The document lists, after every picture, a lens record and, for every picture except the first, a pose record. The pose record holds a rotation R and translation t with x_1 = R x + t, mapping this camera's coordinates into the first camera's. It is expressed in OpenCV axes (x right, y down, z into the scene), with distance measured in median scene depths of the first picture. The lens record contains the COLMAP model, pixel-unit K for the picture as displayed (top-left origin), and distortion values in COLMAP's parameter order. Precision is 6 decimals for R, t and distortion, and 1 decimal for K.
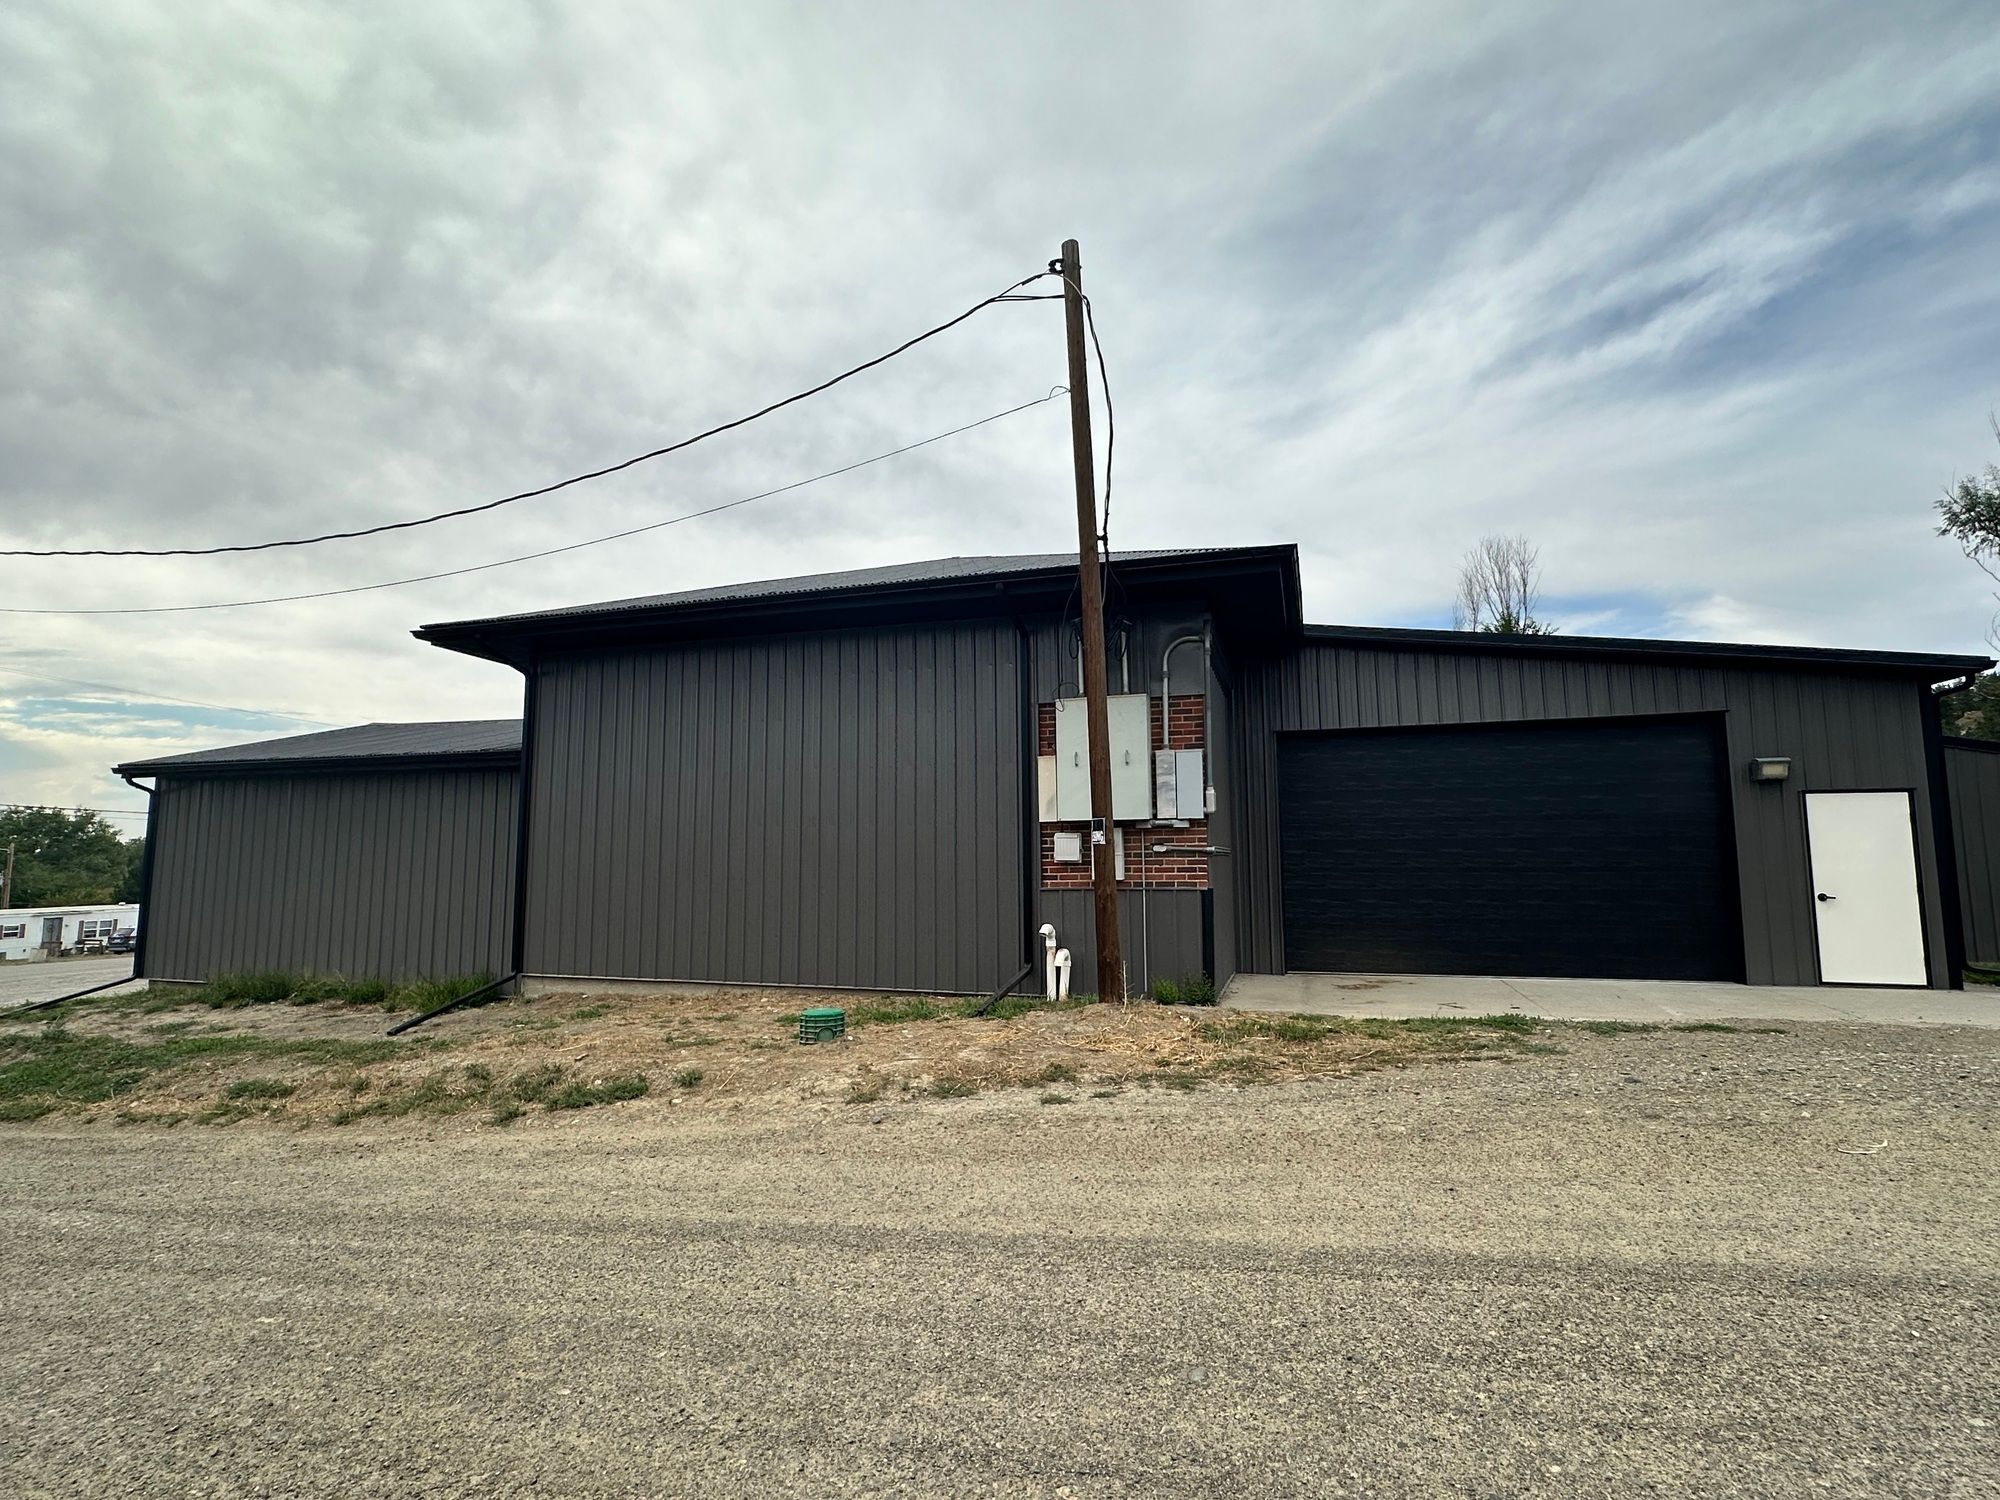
lens RADIAL K [[1040.0, 0, 992.6], [0, 1040.0, 747.5], [0, 0, 1]] dist [-0.002693, 0.001120]
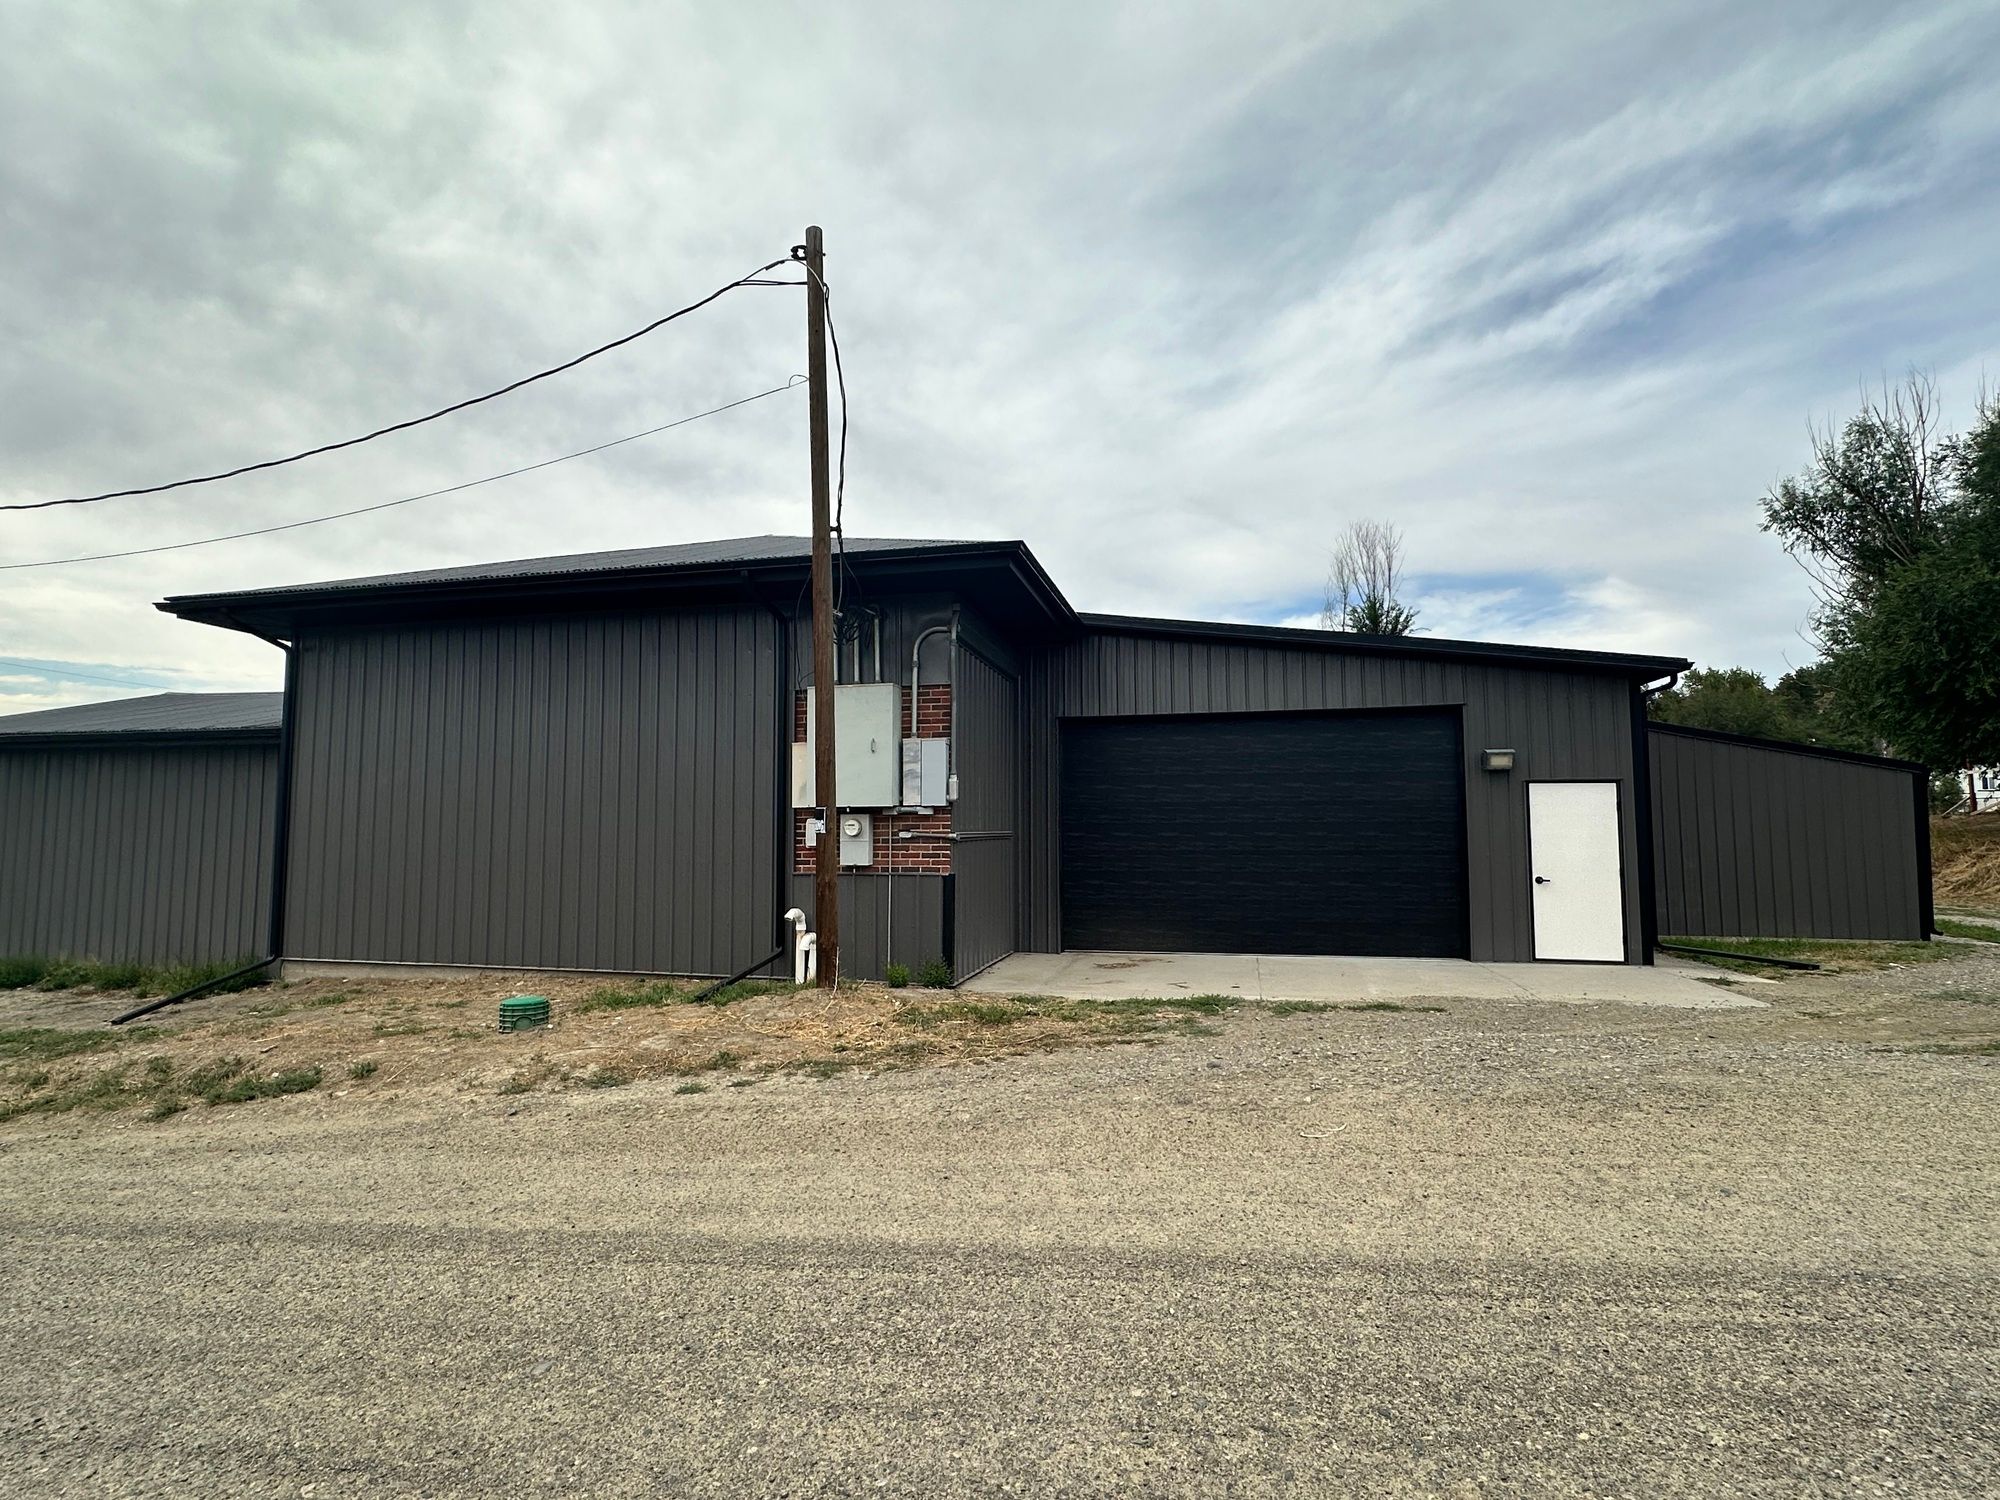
lens RADIAL K [[1040.0, 0, 1002.4], [0, 1040.0, 760.0], [0, 0, 1]] dist [-0.002693, 0.001120]
pose [[0.996889, 0.007694, 0.078441, 0.144117], [-0.011179, 0.998965, 0.044083, -0.018797], [-0.078021, -0.044823, 0.995944, -0.019009]]
